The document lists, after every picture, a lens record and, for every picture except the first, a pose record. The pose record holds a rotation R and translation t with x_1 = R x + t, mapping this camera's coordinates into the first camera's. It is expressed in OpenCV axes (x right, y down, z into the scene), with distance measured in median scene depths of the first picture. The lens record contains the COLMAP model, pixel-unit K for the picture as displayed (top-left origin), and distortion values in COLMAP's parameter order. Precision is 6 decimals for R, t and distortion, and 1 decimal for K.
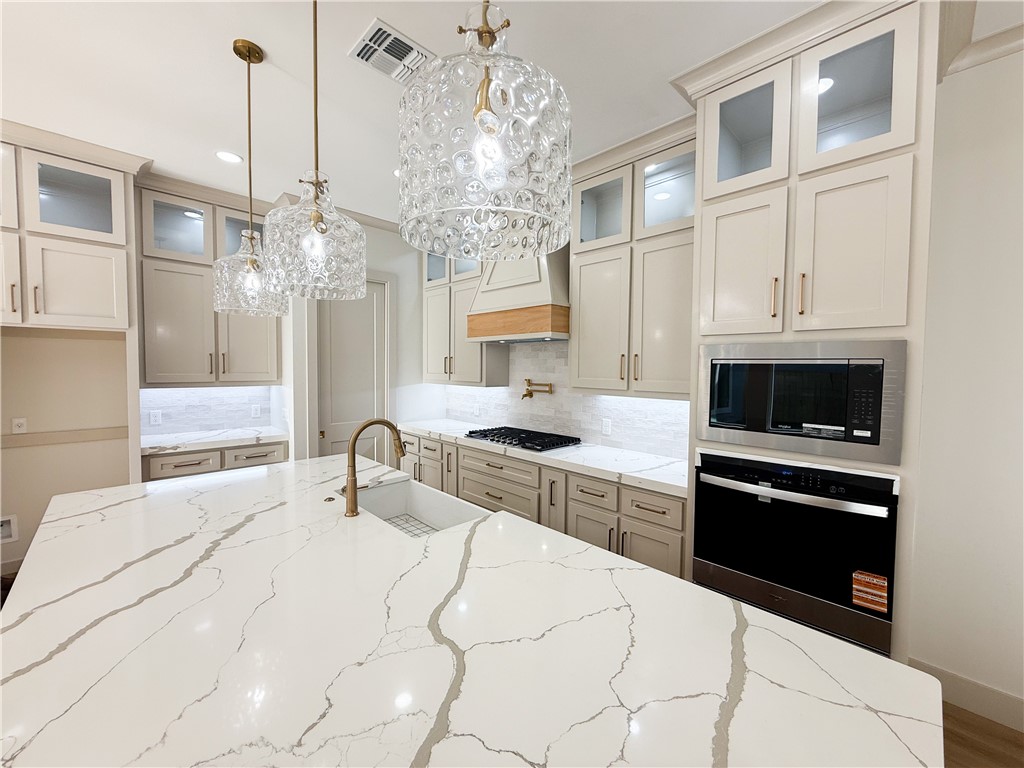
lens RADIAL K [[408.6, 0, 508.9], [0, 408.6, 382.1], [0, 0, 1]] dist [-0.001347, 0.000057]
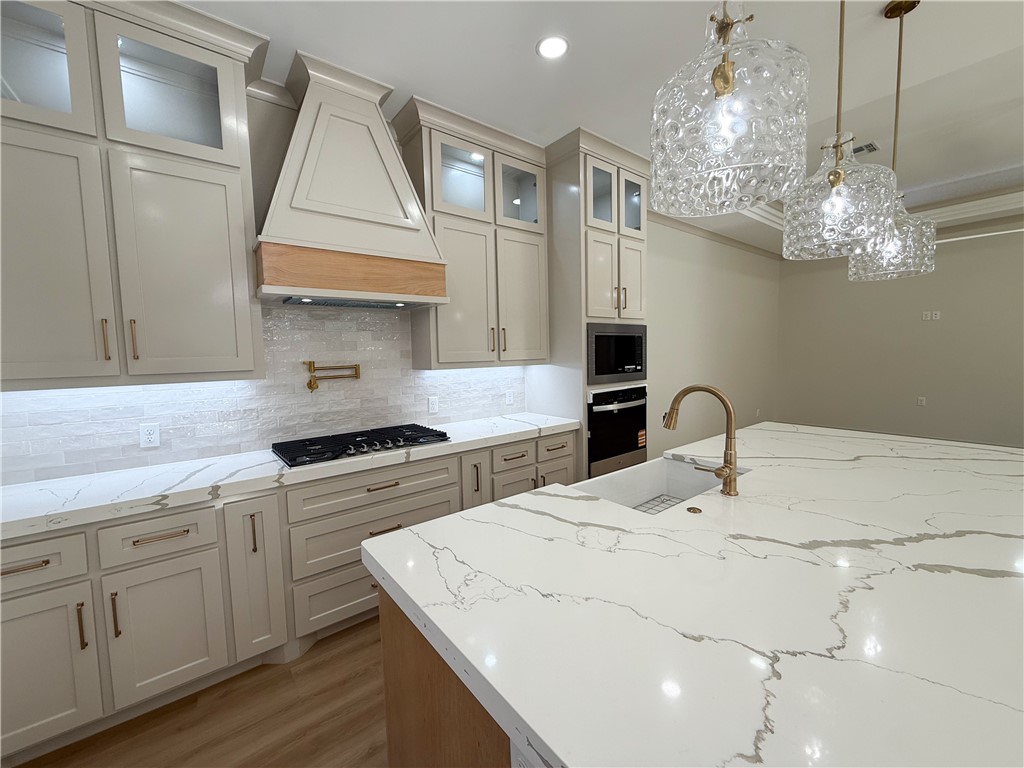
lens RADIAL K [[408.6, 0, 508.8], [0, 408.6, 383.2], [0, 0, 1]] dist [-0.001347, 0.000057]
pose [[0.107013, -0.087613, 0.990390, -1.120073], [0.064717, 0.994611, 0.080994, -0.009815], [-0.992149, 0.055428, 0.112106, 1.189231]]
